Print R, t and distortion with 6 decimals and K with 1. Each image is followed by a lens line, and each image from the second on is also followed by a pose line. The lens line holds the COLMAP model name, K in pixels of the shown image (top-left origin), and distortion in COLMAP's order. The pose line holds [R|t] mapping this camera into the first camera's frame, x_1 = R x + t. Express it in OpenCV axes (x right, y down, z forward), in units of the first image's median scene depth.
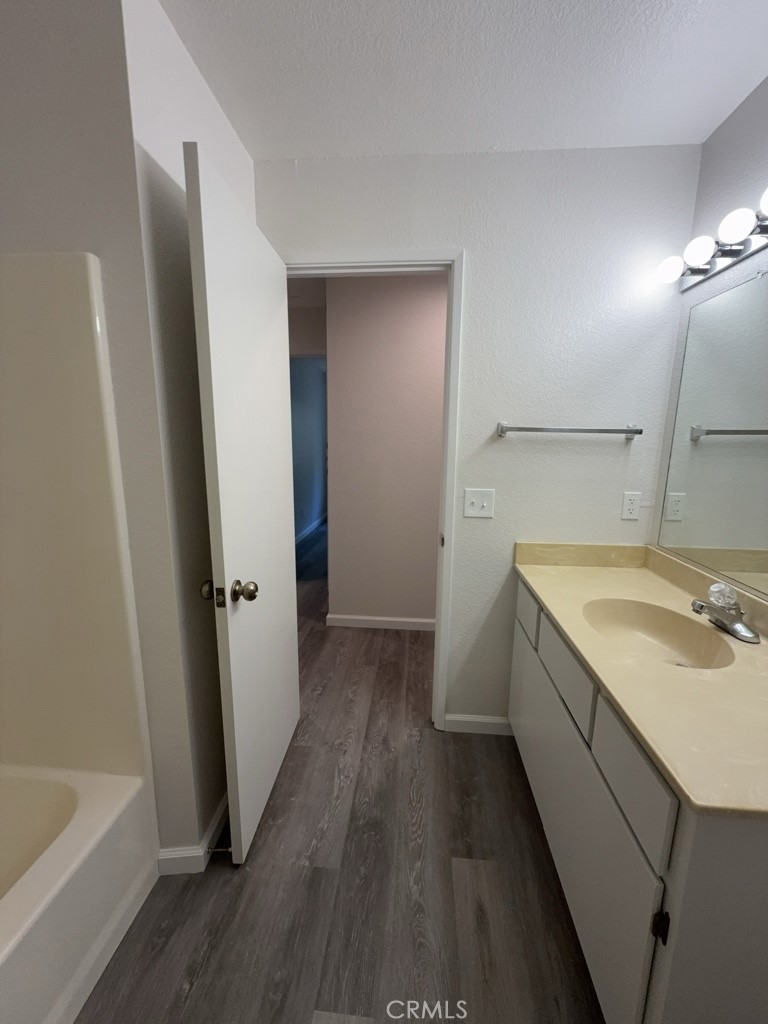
lens RADIAL K [[410.5, 0, 383.2], [0, 410.5, 512.8], [0, 0, 1]] dist [0.003185, -0.000414]
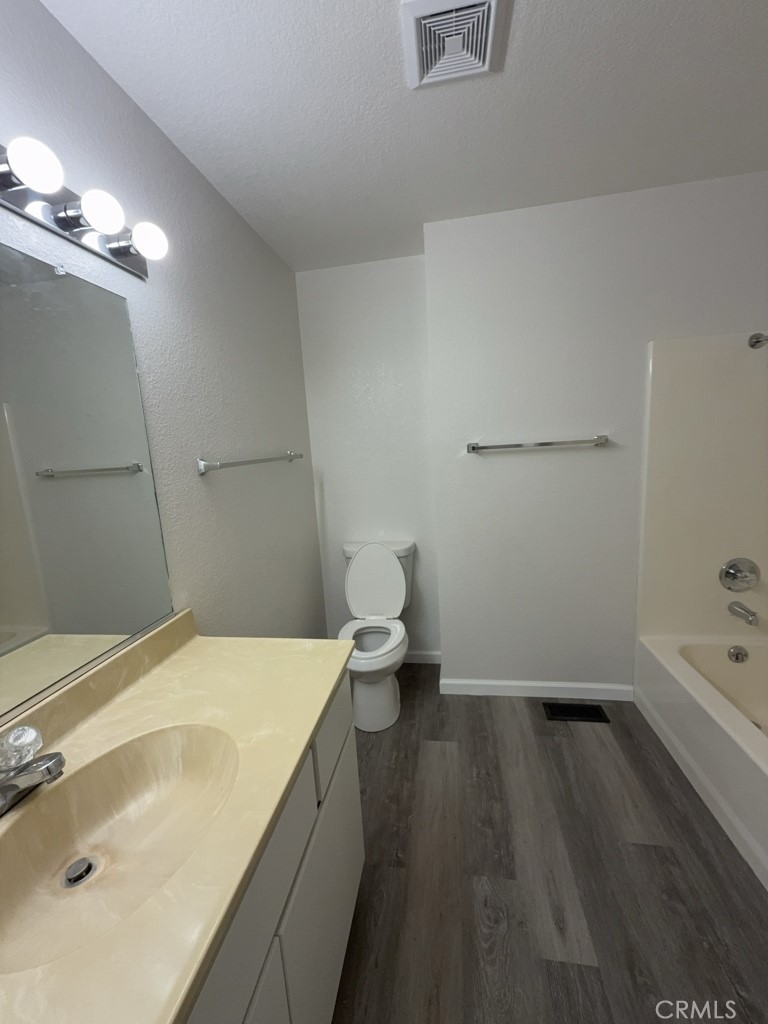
lens RADIAL K [[410.5, 0, 383.6], [0, 410.5, 510.7], [0, 0, 1]] dist [0.003185, -0.000414]
pose [[-0.995759, 0.044823, 0.080344, 0.230773], [0.069426, 0.939114, 0.336520, -0.303381], [-0.060368, 0.340670, -0.938243, 1.461643]]
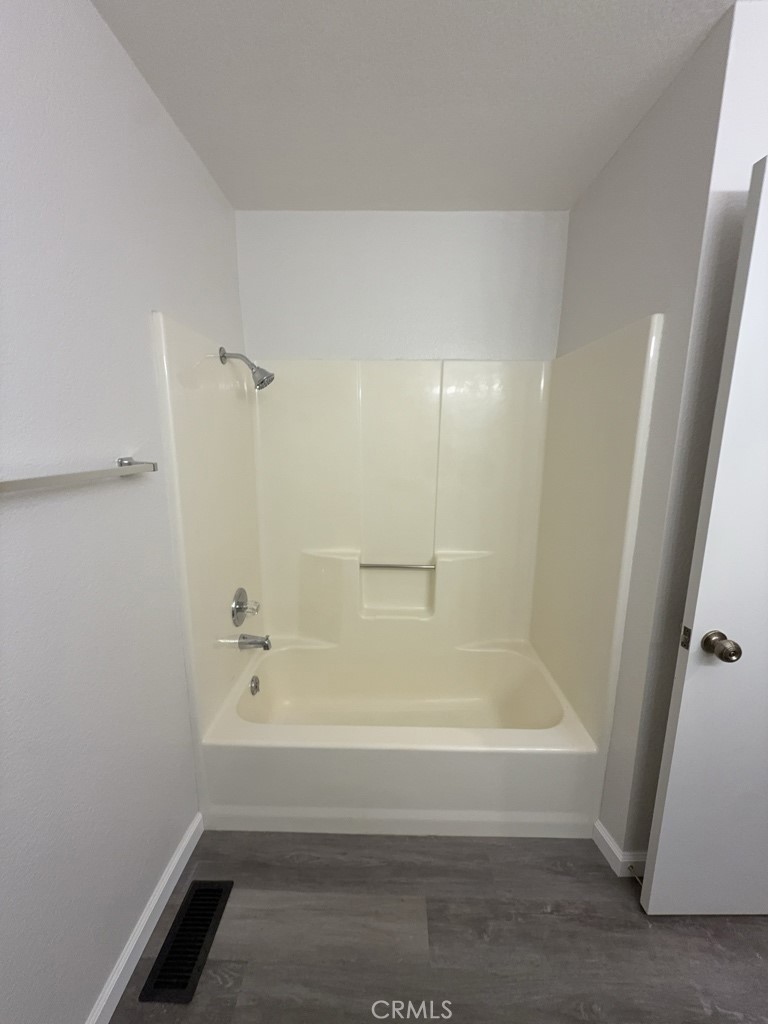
lens RADIAL K [[410.5, 0, 382.3], [0, 410.5, 512.7], [0, 0, 1]] dist [0.003185, -0.000414]
pose [[0.065412, 0.189727, -0.979656, 0.435396], [-0.189503, 0.966254, 0.174478, -0.107365], [0.979699, 0.174235, 0.099158, 0.168855]]
